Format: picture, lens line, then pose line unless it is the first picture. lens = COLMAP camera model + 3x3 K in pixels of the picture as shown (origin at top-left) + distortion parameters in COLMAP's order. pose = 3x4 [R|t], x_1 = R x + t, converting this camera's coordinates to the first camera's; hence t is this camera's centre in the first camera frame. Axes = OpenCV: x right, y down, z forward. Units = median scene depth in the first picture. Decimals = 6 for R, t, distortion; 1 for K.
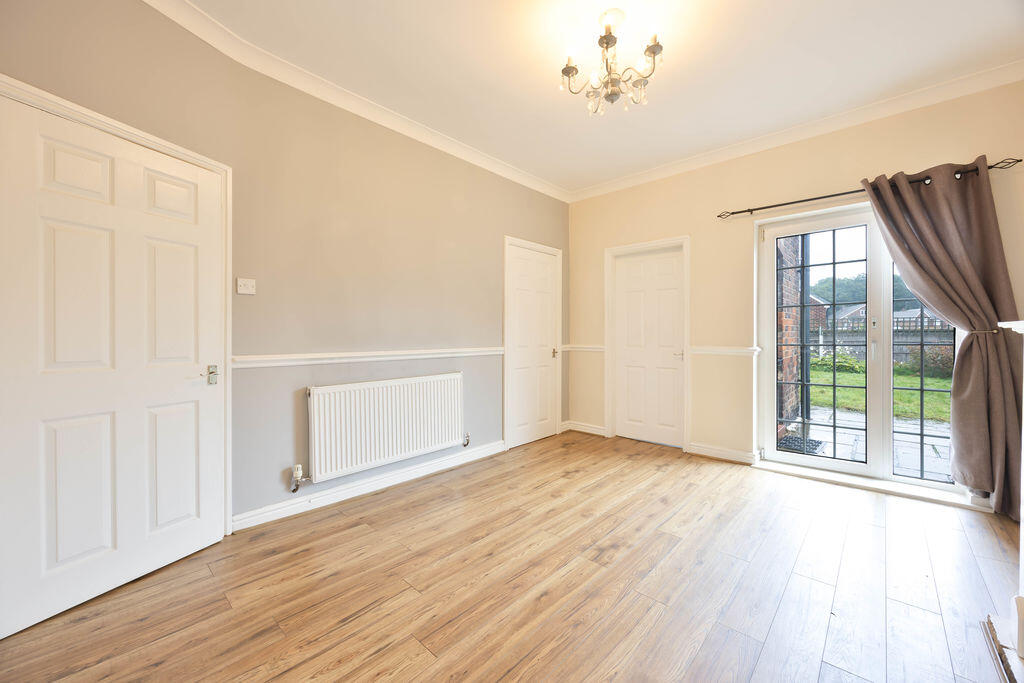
lens RADIAL K [[402.5, 0, 512.5], [0, 402.5, 334.5], [0, 0, 1]] dist [-0.001008, -0.000124]
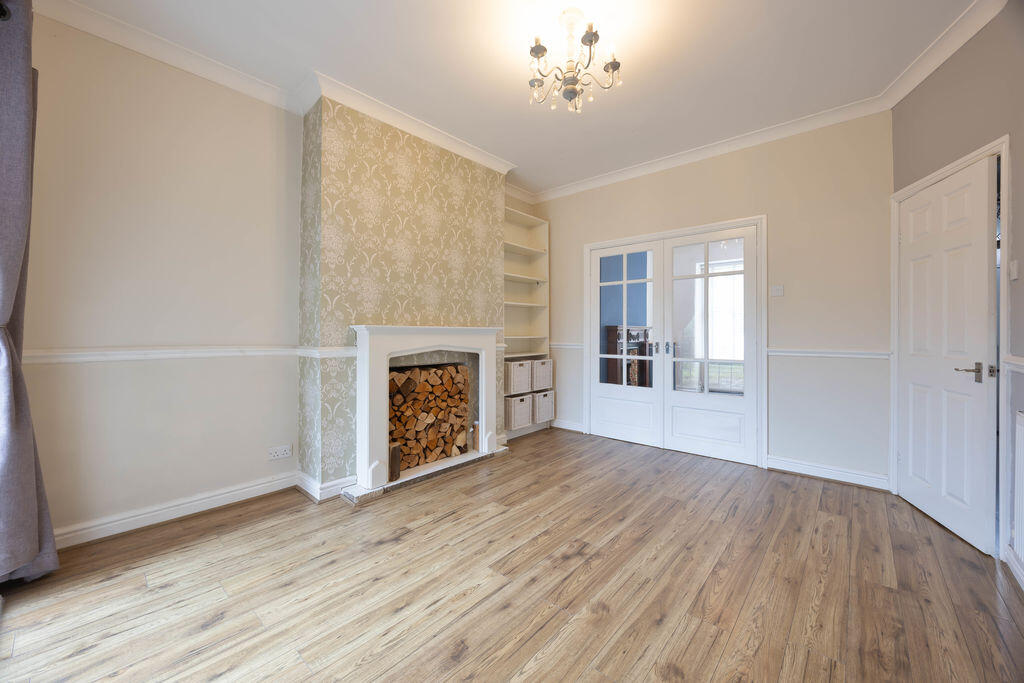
lens RADIAL K [[402.5, 0, 512.5], [0, 402.5, 334.5], [0, 0, 1]] dist [-0.001008, -0.000124]
pose [[-0.999204, 0.004184, -0.039682, 0.406733], [0.003978, 0.999978, 0.005256, -0.003314], [0.039703, 0.005094, -0.999199, 1.900699]]
